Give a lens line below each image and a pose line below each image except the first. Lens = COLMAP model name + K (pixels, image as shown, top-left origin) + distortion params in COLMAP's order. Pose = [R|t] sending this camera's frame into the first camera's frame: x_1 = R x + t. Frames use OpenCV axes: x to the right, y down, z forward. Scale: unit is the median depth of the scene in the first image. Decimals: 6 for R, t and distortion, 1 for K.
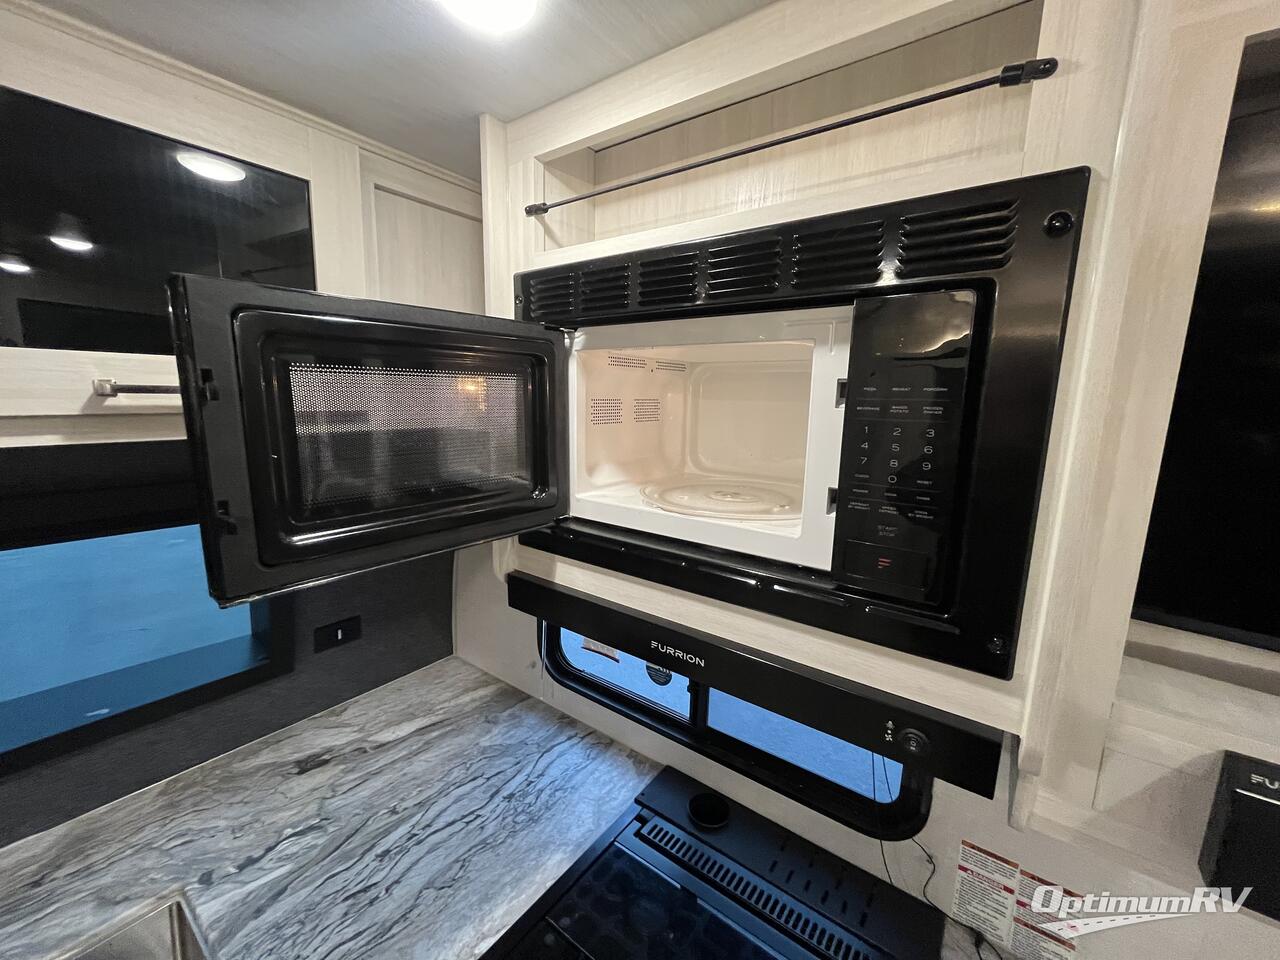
lens RADIAL K [[514.8, 0, 635.6], [0, 514.8, 482.9], [0, 0, 1]] dist [-0.001241, -0.001152]
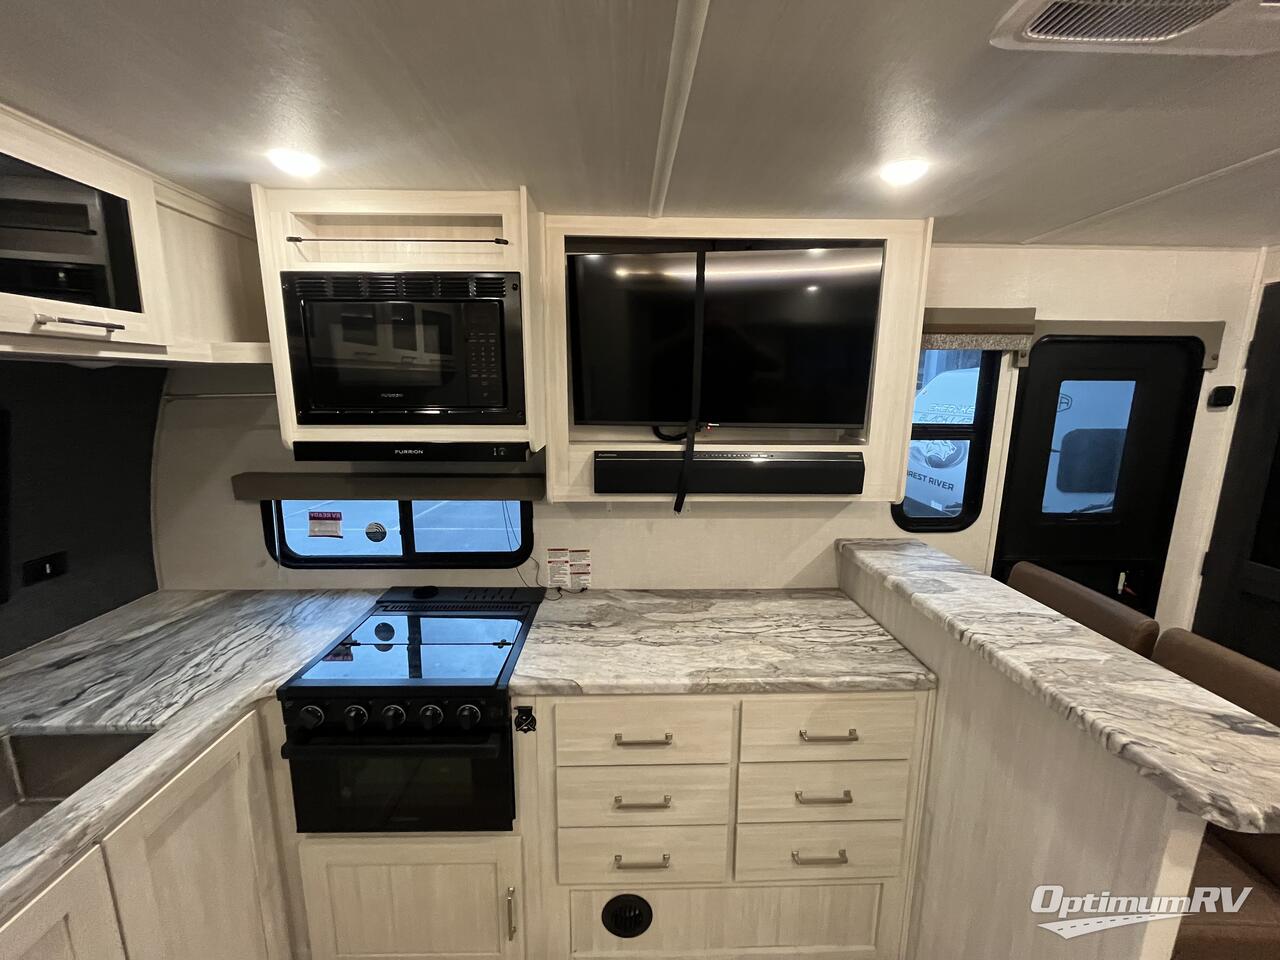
lens RADIAL K [[514.8, 0, 635.8], [0, 514.8, 483.6], [0, 0, 1]] dist [-0.001241, -0.001152]
pose [[0.784778, -0.132581, 0.605430, -0.381148], [0.118000, 0.990946, 0.064049, 0.317960], [-0.608440, 0.021177, 0.793318, -1.019681]]
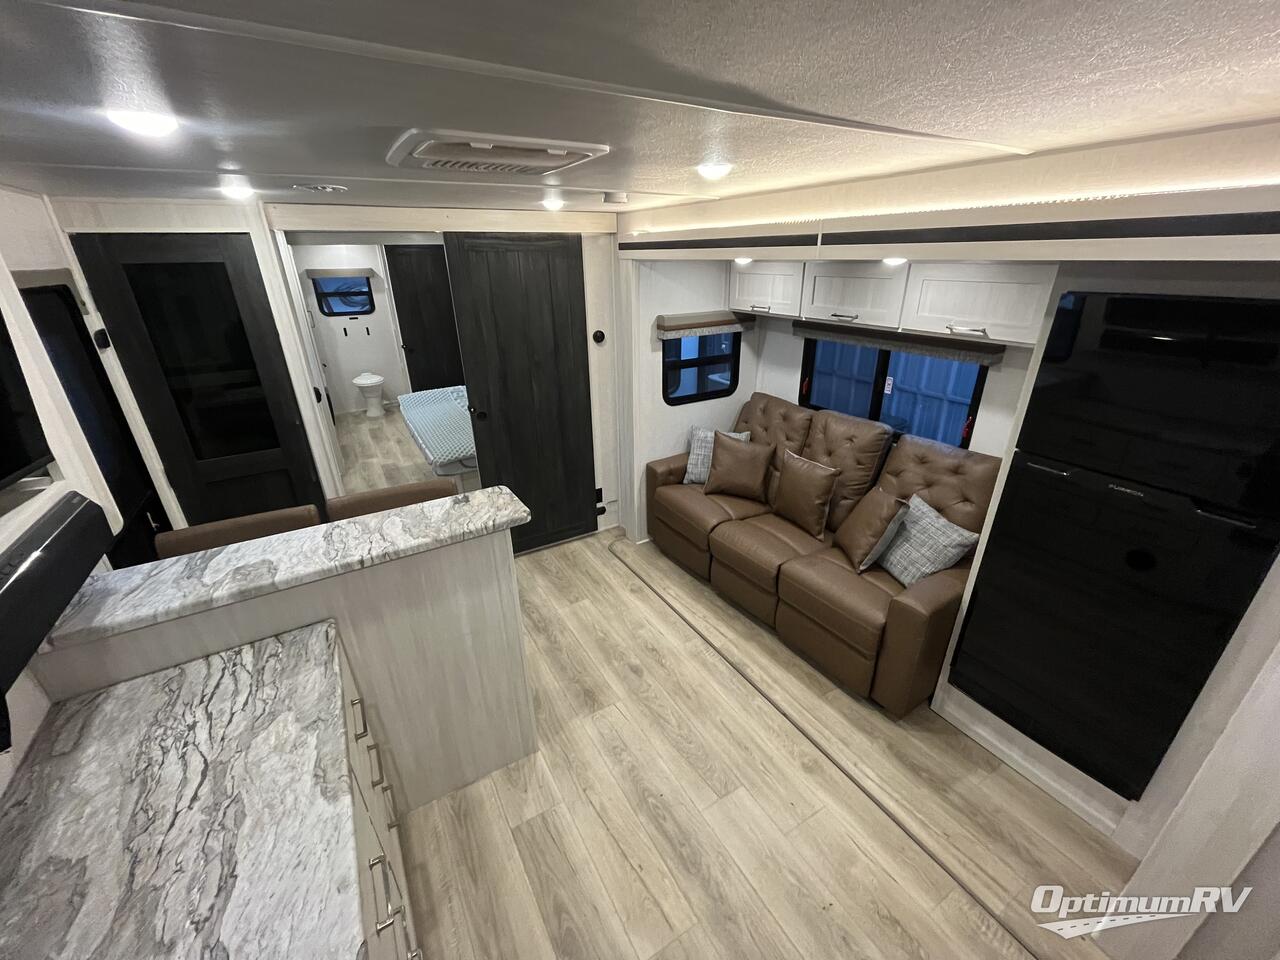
lens RADIAL K [[514.8, 0, 636.7], [0, 514.8, 484.4], [0, 0, 1]] dist [-0.001241, -0.001152]
pose [[-0.923641, -0.164834, 0.346002, -0.326597], [0.058248, 0.831928, 0.551818, -0.228332], [-0.378808, 0.529835, -0.758801, 0.421155]]
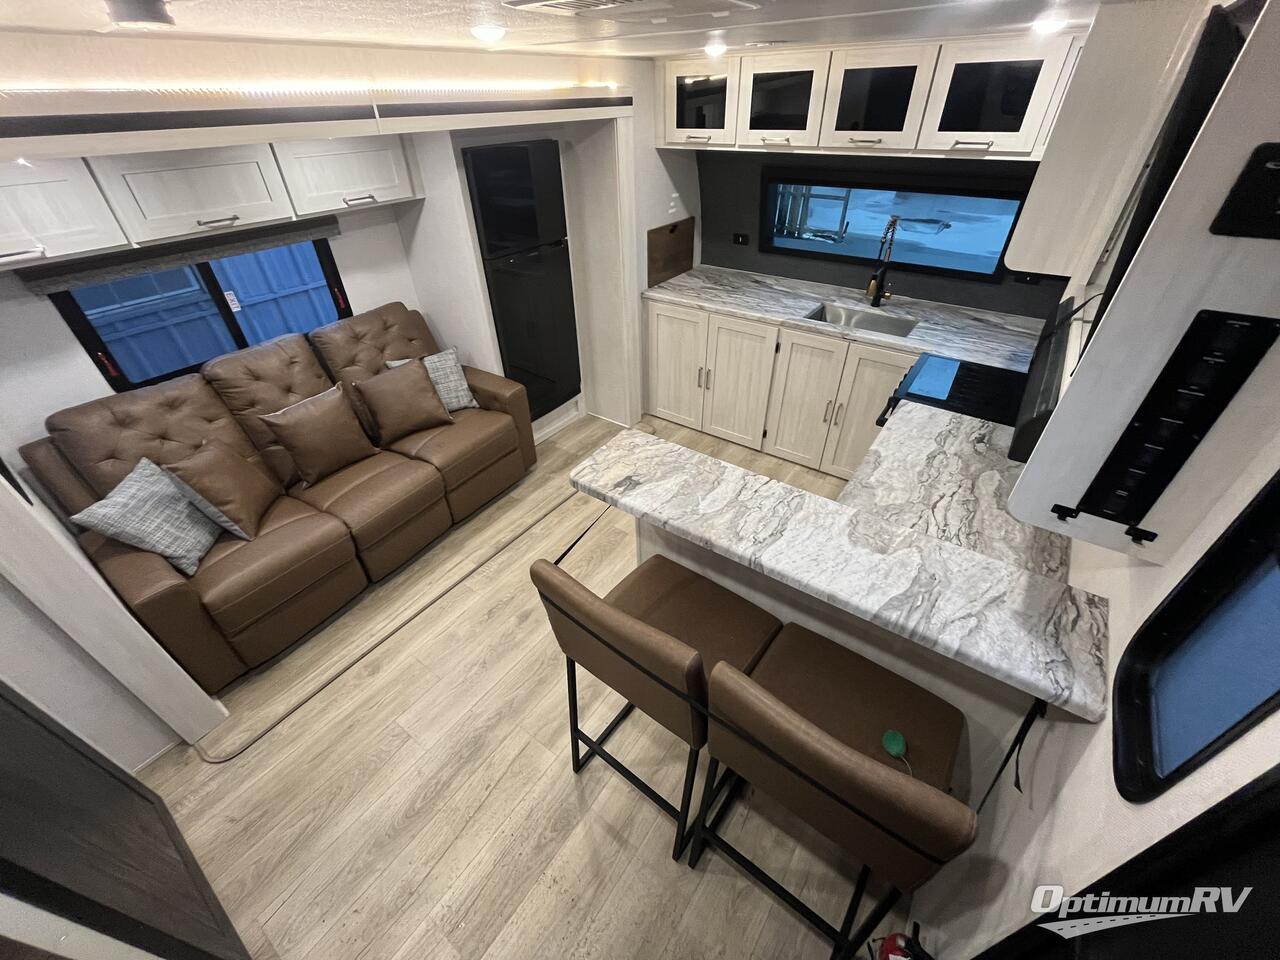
lens RADIAL K [[514.8, 0, 637.1], [0, 514.8, 483.6], [0, 0, 1]] dist [-0.001241, -0.001152]
pose [[0.020061, 0.584908, -0.810852, 2.508295], [-0.147904, 0.803828, 0.576182, 0.011369], [0.988798, 0.108369, 0.102636, -1.078776]]
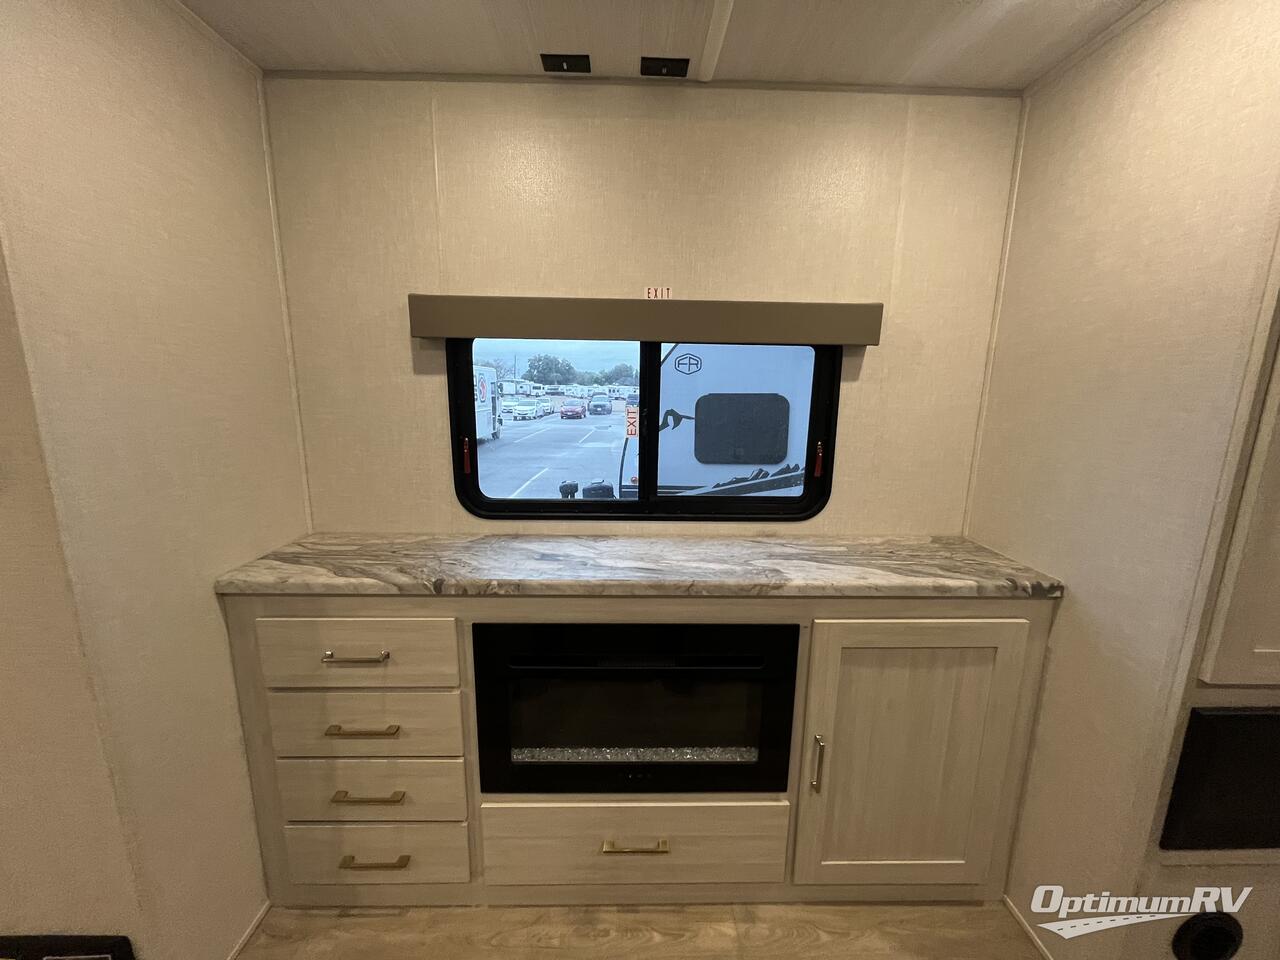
lens RADIAL K [[514.8, 0, 642.4], [0, 514.8, 487.0], [0, 0, 1]] dist [-0.001241, -0.001152]
pose [[0.628107, 0.129699, -0.767241, 0.498084], [-0.135336, 0.989192, 0.056425, 0.429444], [0.766267, 0.068394, 0.638872, 0.604561]]
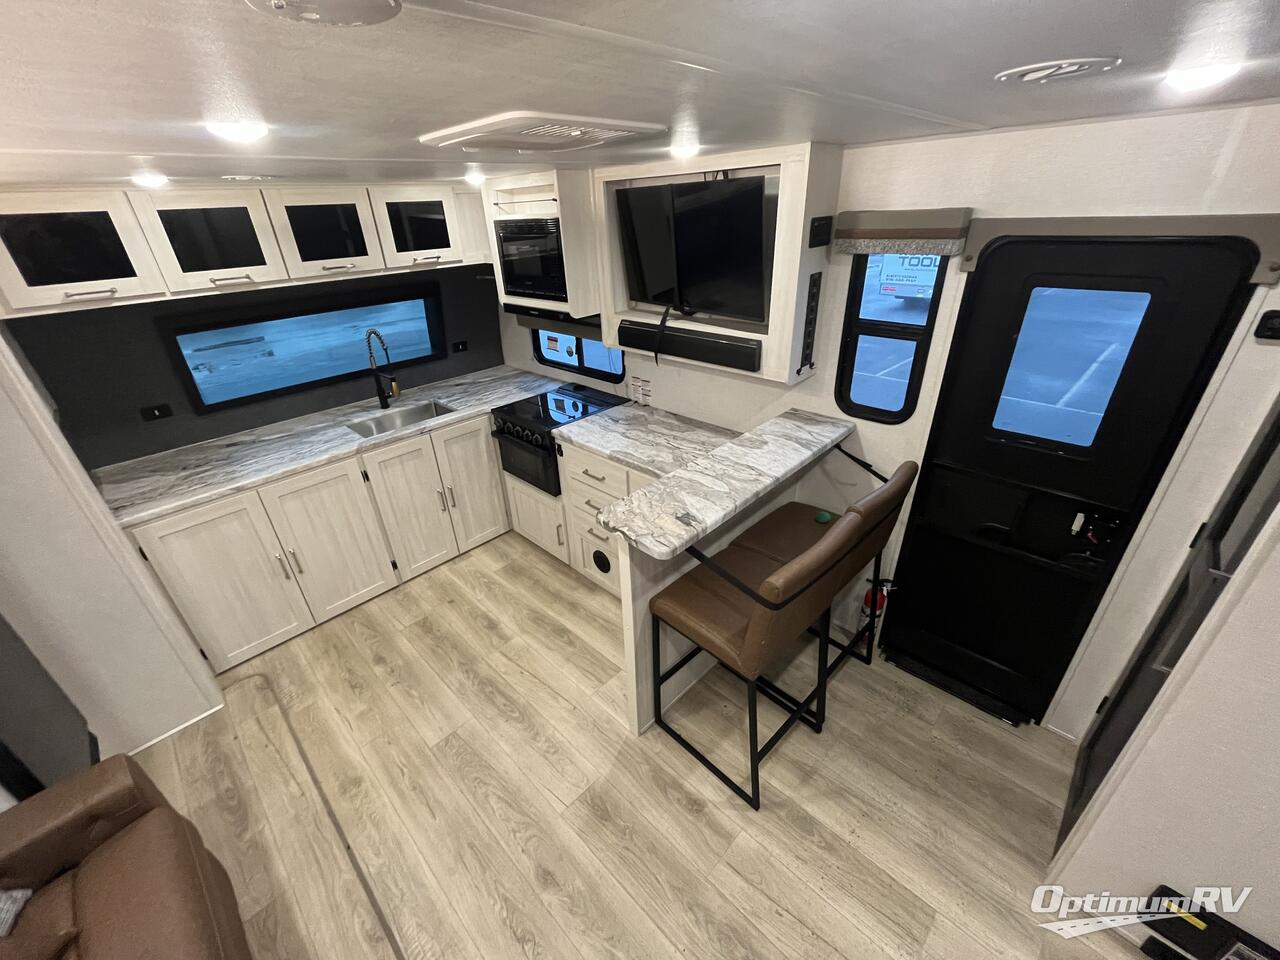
lens RADIAL K [[514.8, 0, 635.6], [0, 514.8, 483.5], [0, 0, 1]] dist [-0.001241, -0.001152]
pose [[0.989576, 0.003916, -0.143960, 1.207227], [0.041926, 0.948497, 0.313999, 0.268800], [0.137775, -0.316761, 0.938446, -2.715717]]
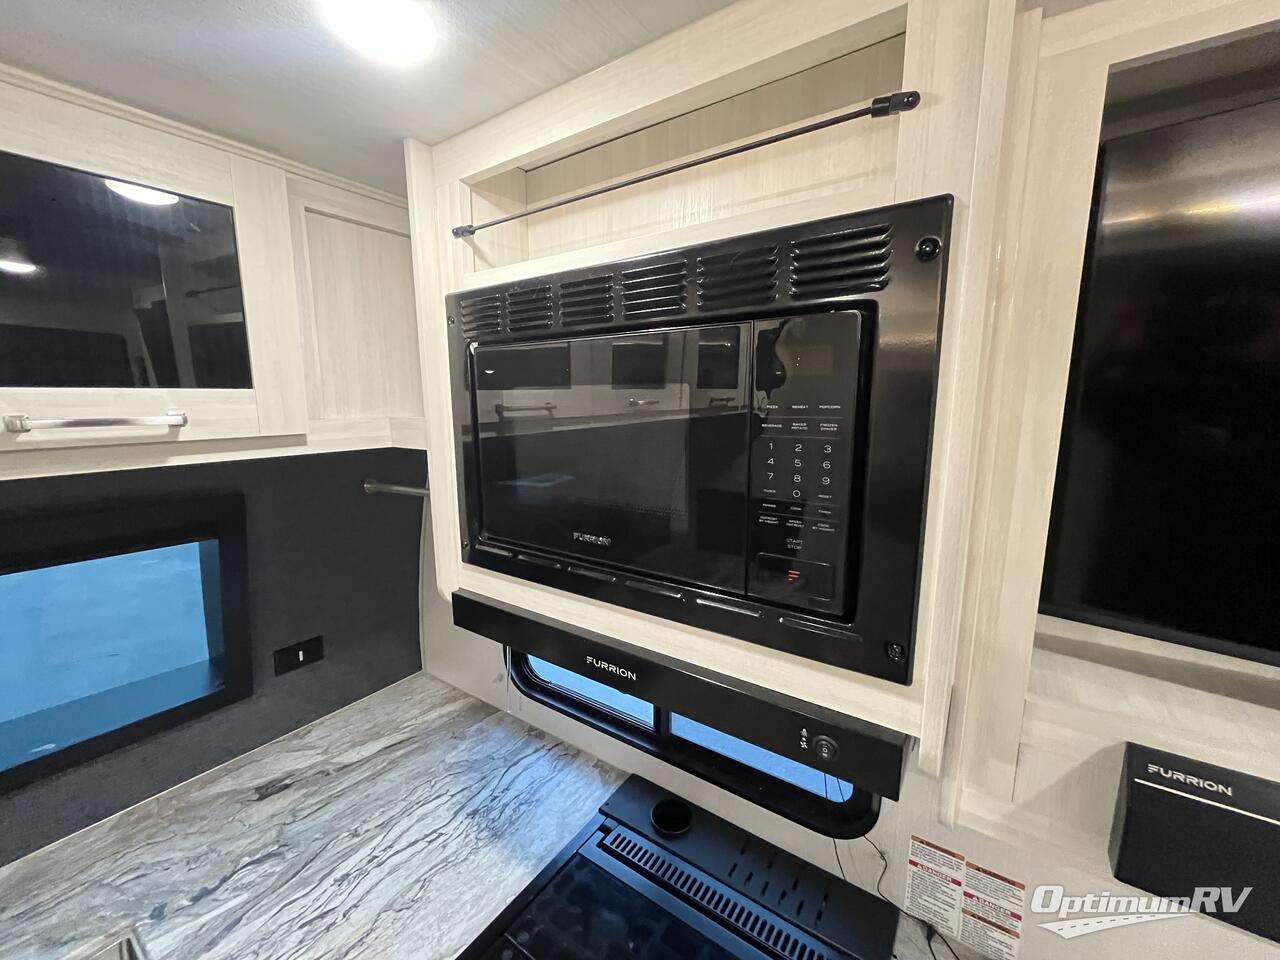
lens RADIAL K [[514.8, 0, 635.4], [0, 514.8, 483.7], [0, 0, 1]] dist [-0.001241, -0.001152]
pose [[0.999086, -0.031931, 0.028430, 0.080168], [0.032066, 0.999476, -0.004310, -0.018004], [-0.028277, 0.005217, 0.999587, -0.011407]]
